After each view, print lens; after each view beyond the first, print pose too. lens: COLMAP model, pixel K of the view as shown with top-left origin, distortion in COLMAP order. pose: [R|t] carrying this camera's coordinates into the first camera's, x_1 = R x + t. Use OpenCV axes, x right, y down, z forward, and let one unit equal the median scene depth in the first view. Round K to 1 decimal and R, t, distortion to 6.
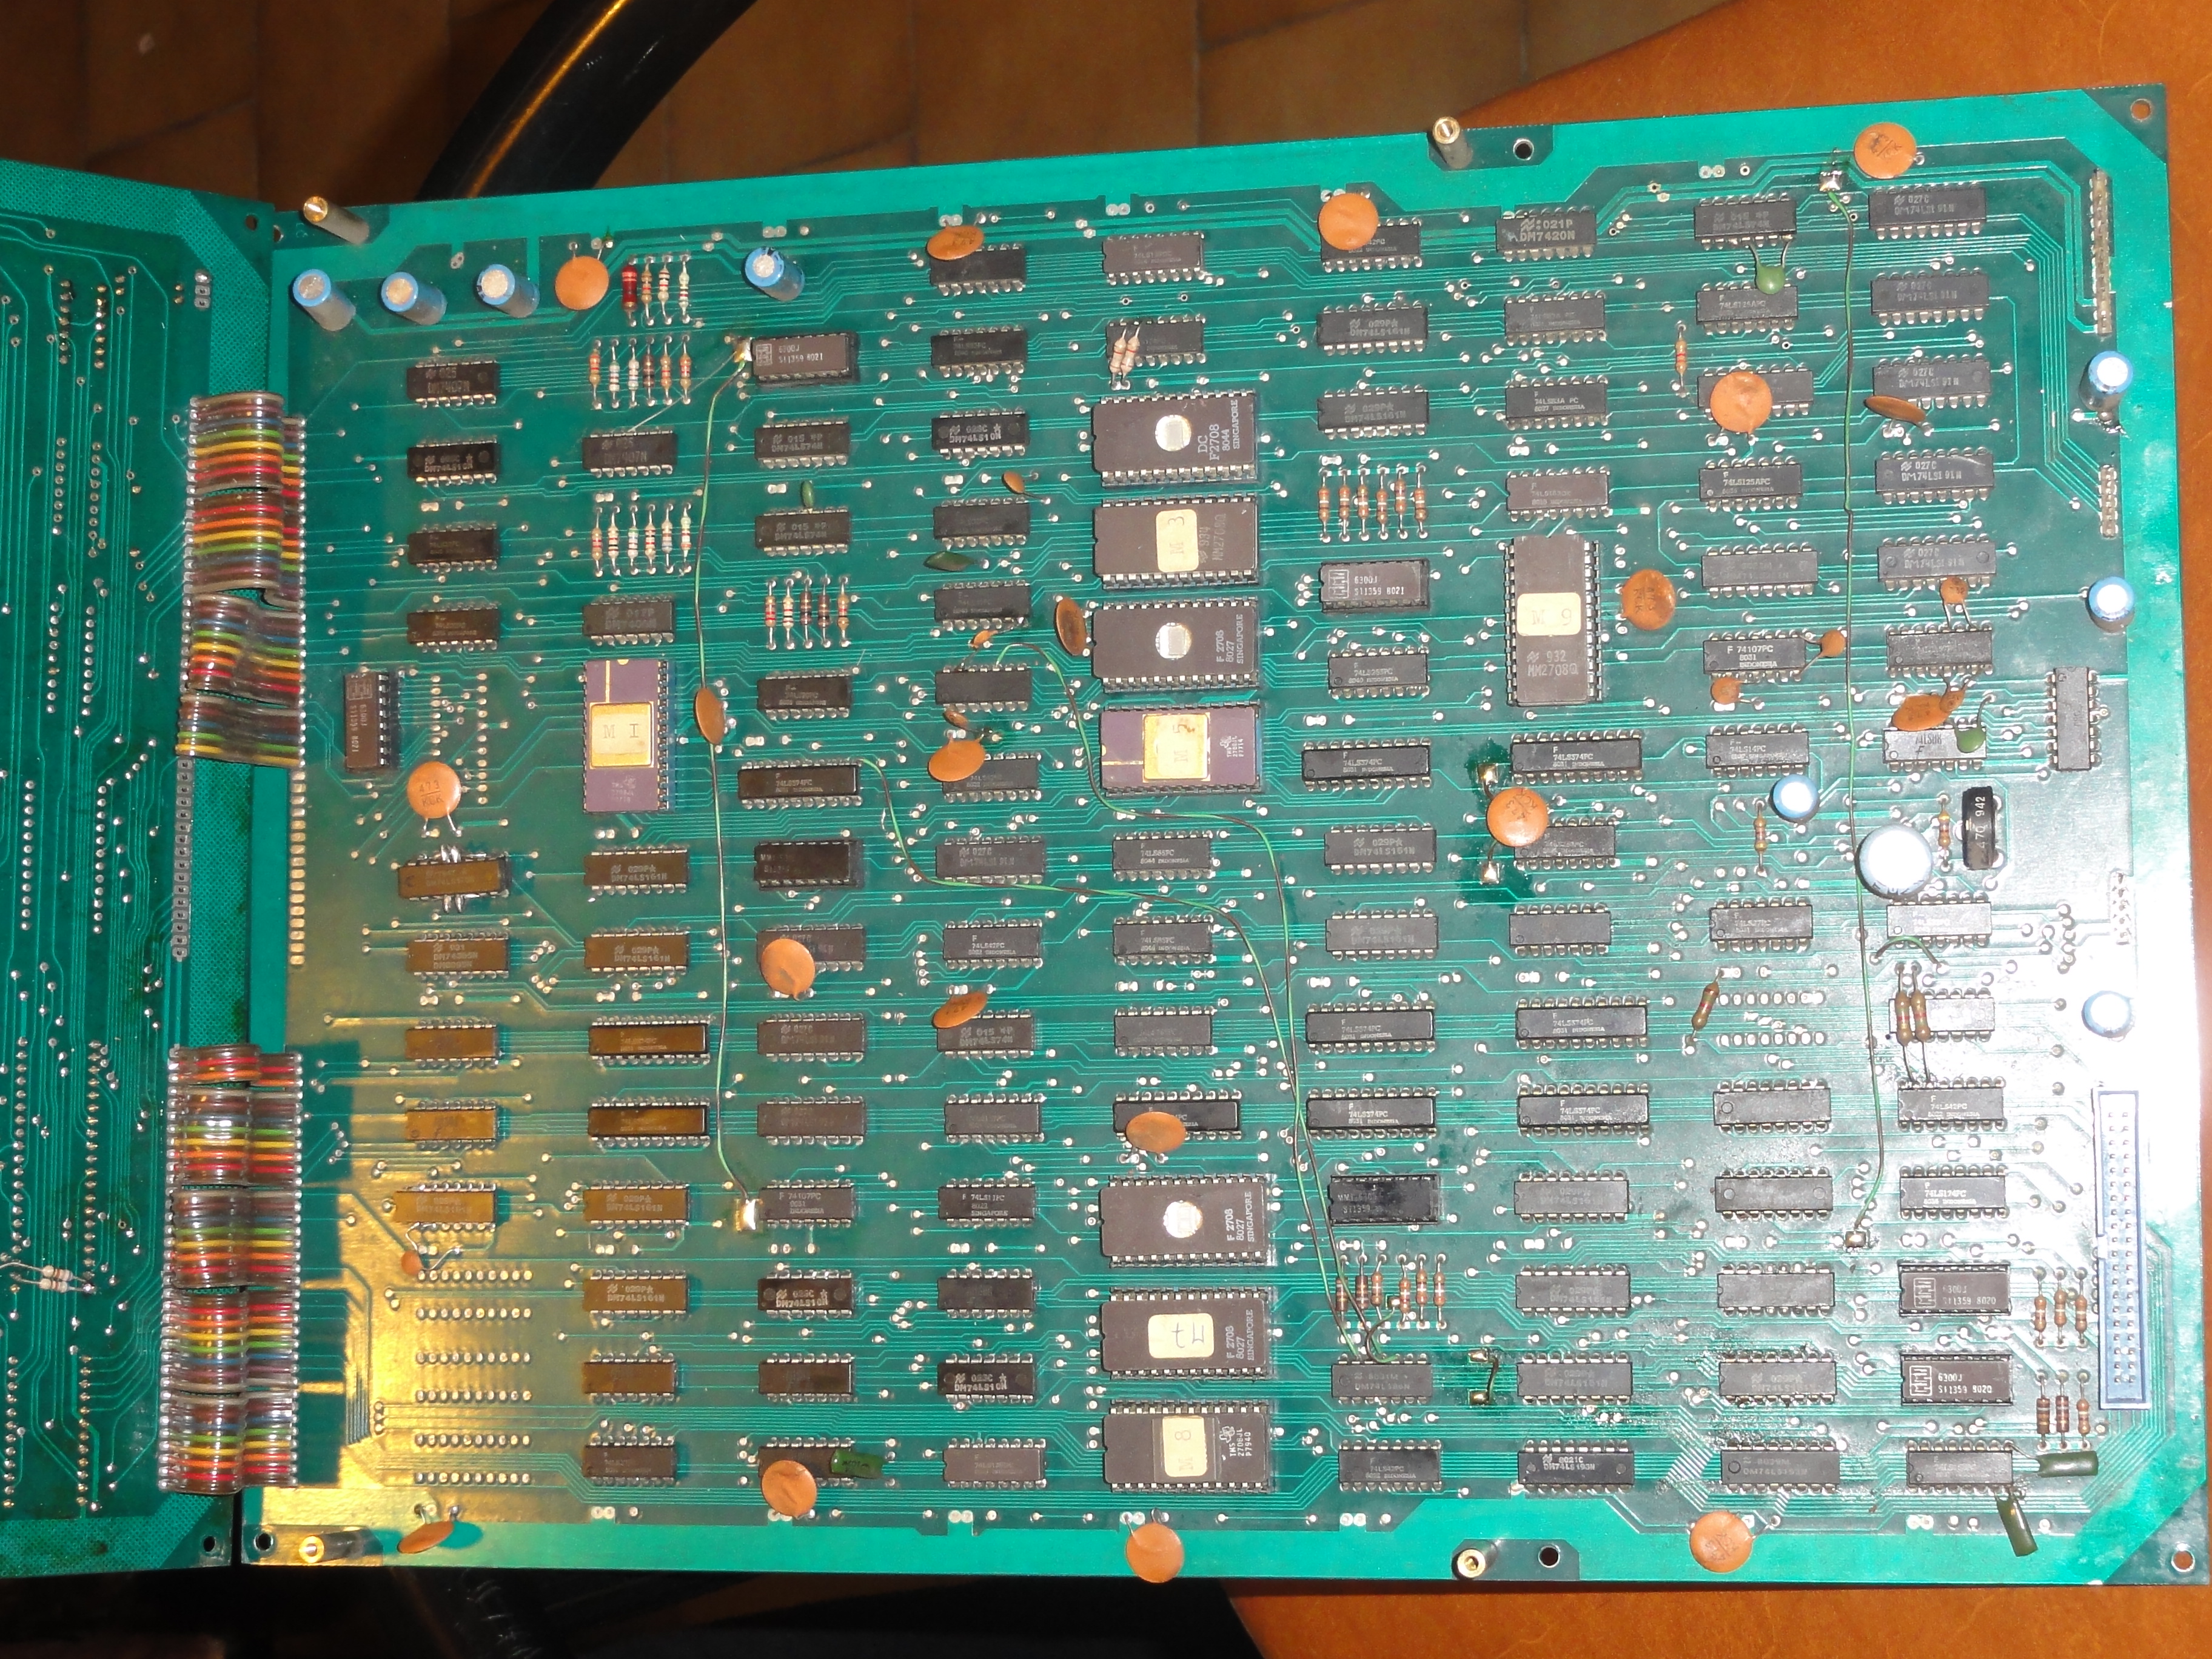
lens RADIAL K [[4116.8, 0, 1106.0], [0, 4116.8, 829.5], [0, 0, 1]] dist [-0.044064, 0.058744]
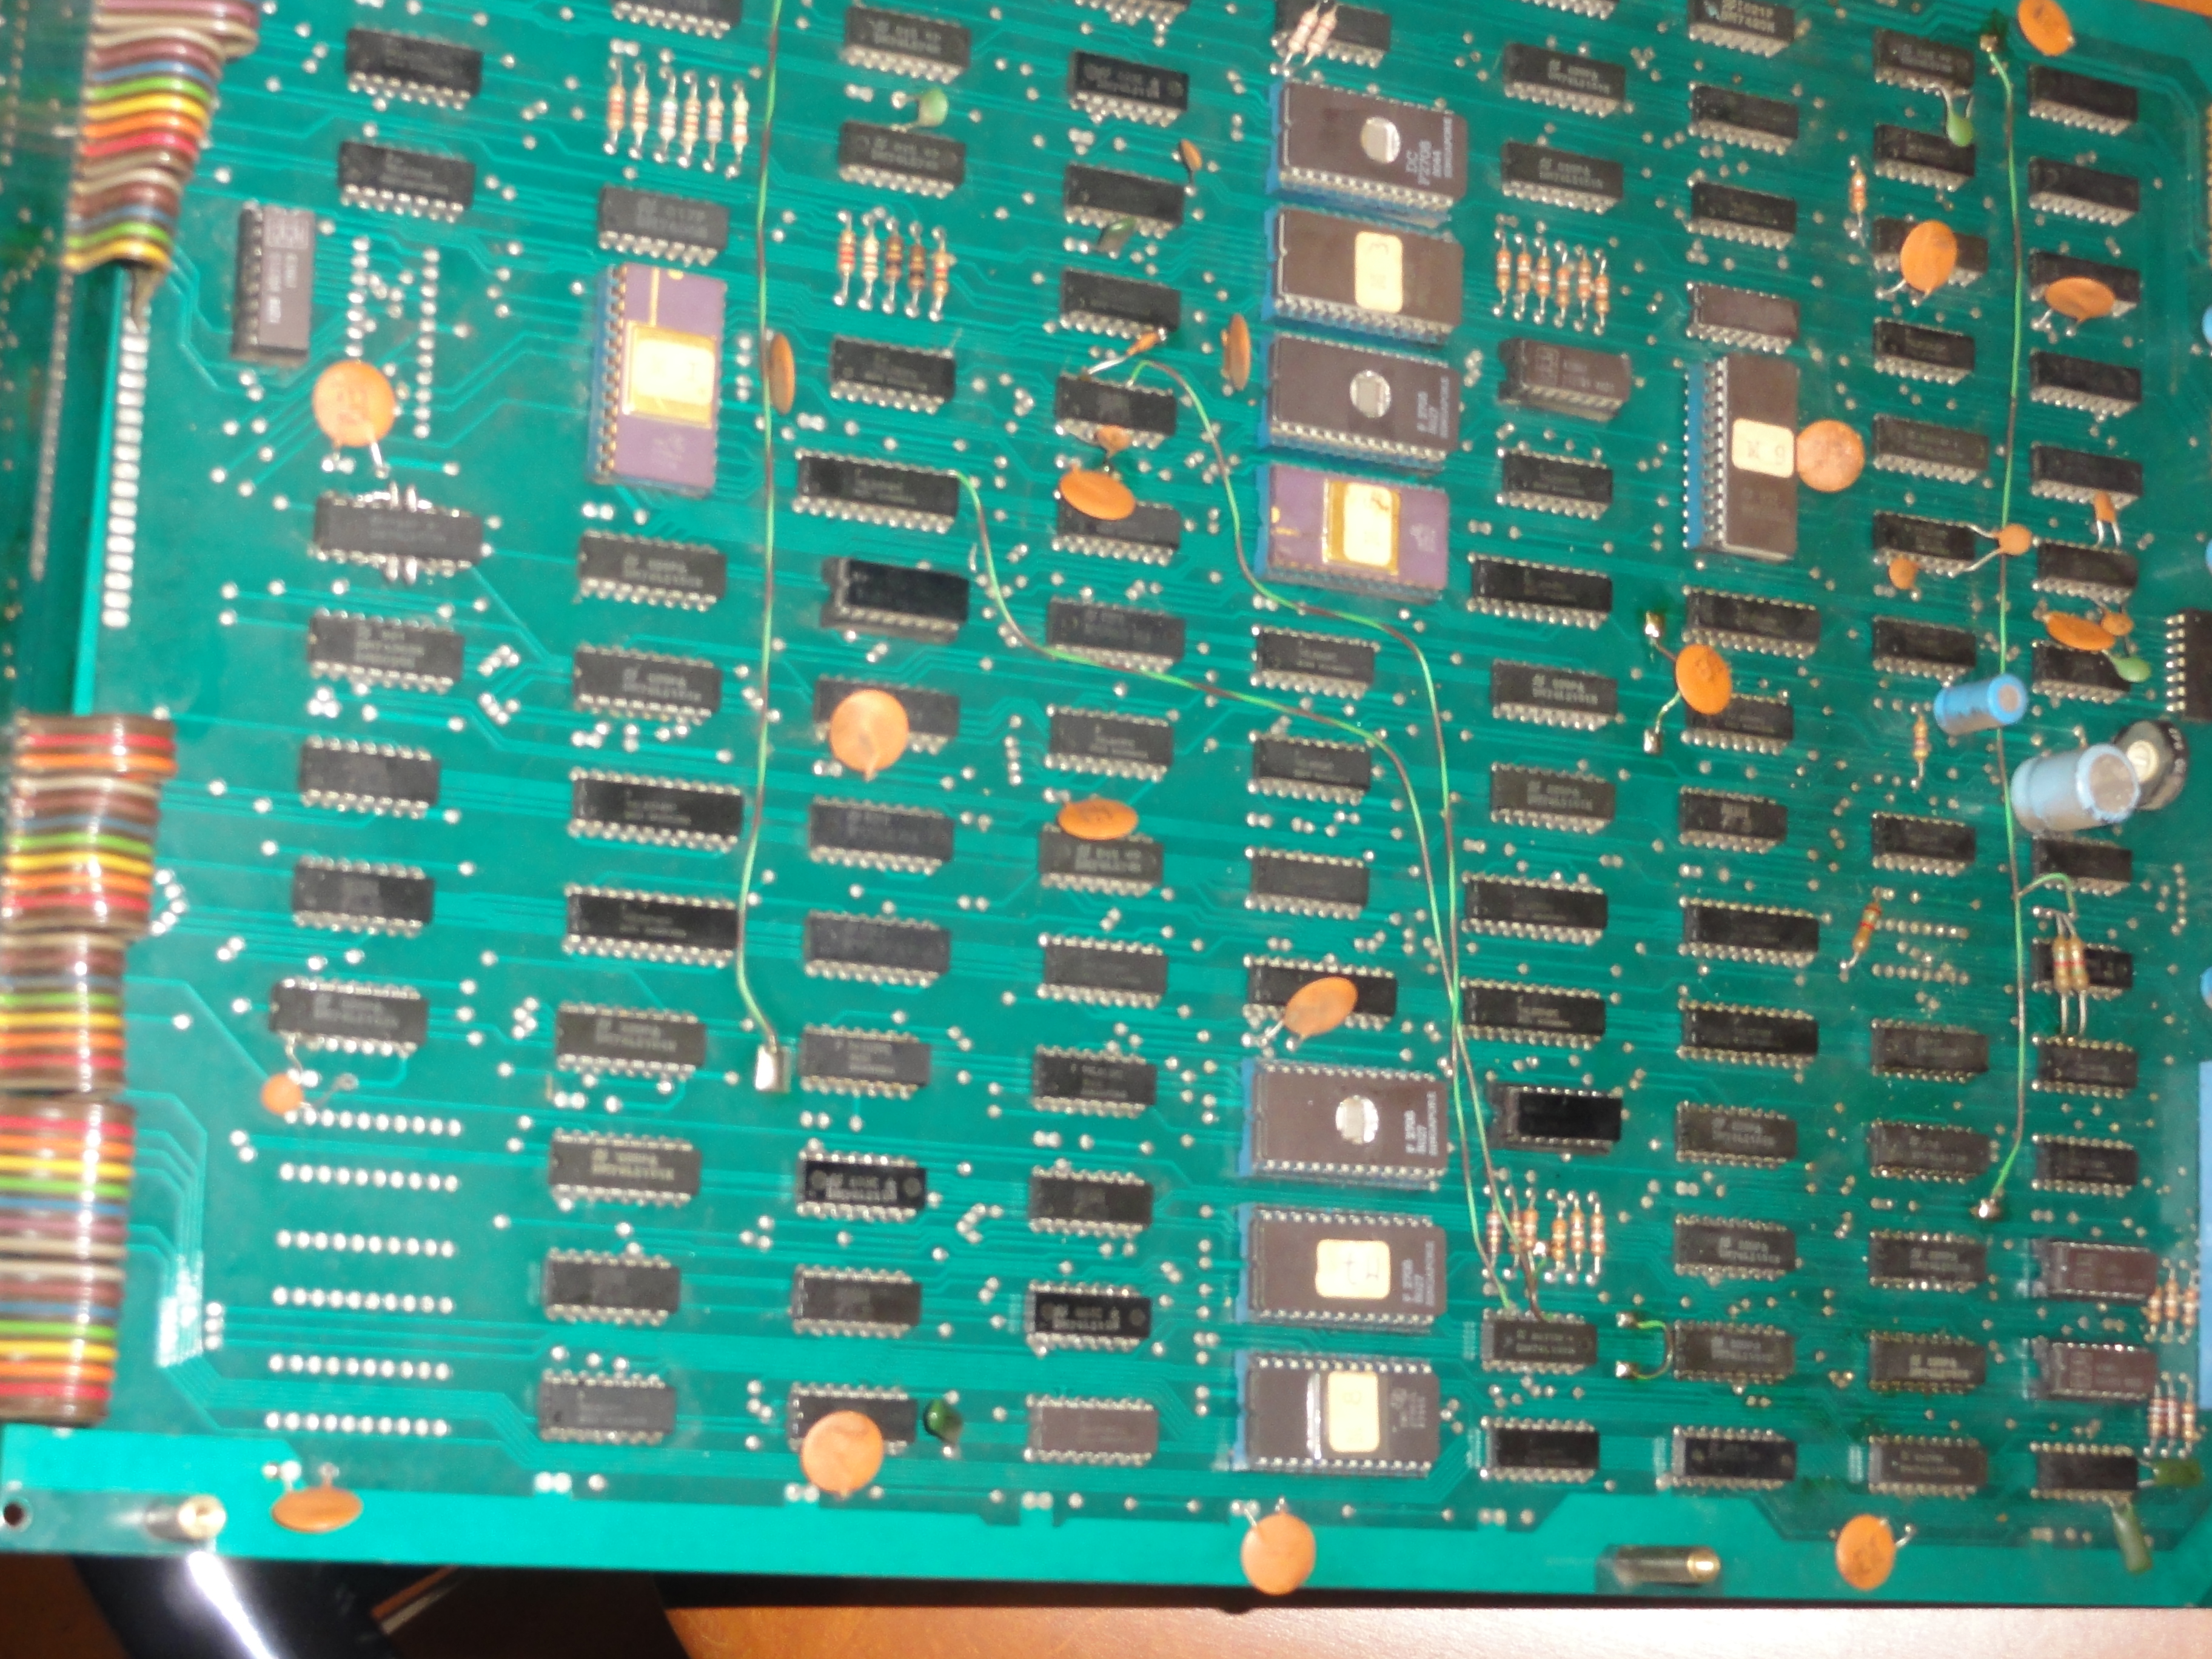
lens RADIAL K [[4116.8, 0, 1106.0], [0, 4116.8, 829.5], [0, 0, 1]] dist [-0.044064, 0.058744]
pose [[0.766864, 0.140462, 0.626251, -0.496525], [-0.093447, 0.989796, -0.107573, 0.124499], [-0.634970, 0.023972, 0.772165, 0.415655]]
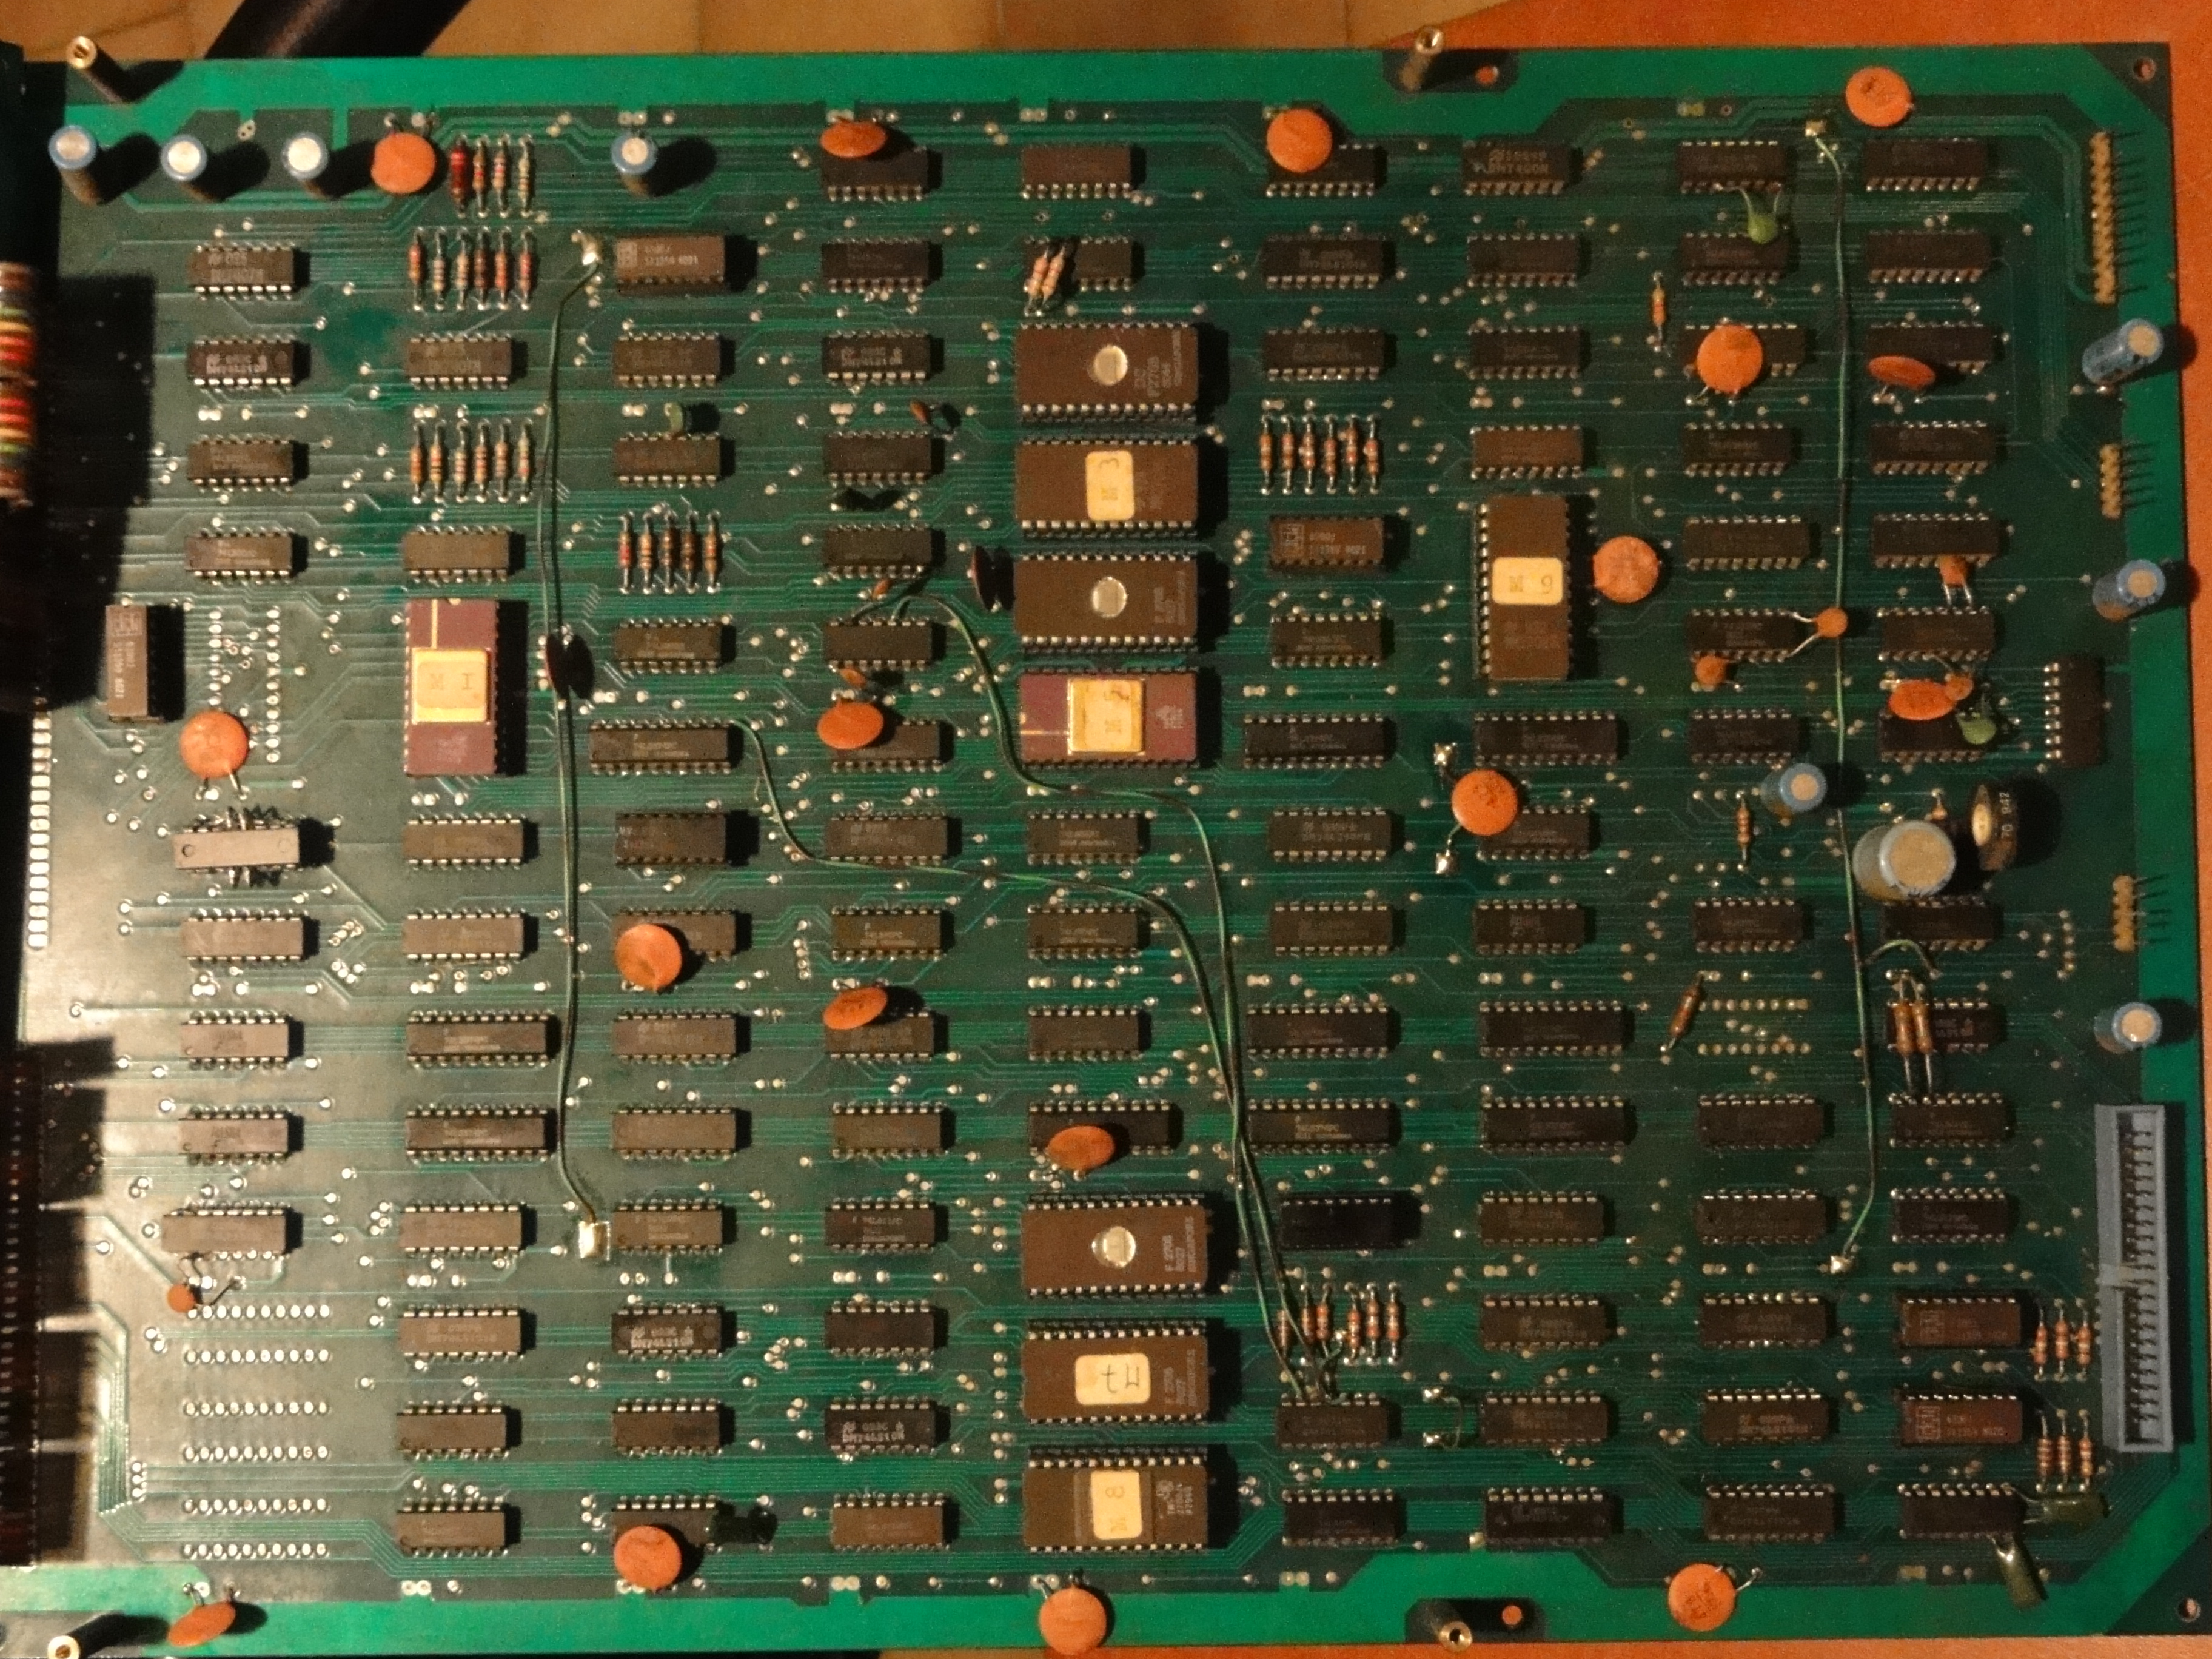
lens RADIAL K [[2946.9, 0, 1106.0], [0, 2946.9, 829.5], [0, 0, 1]] dist [0.008269, -0.011182]
pose [[0.973584, 0.017340, 0.227670, -0.125830], [-0.020542, 0.999720, 0.011702, -0.002898], [-0.227403, -0.016070, 0.973668, 0.369826]]
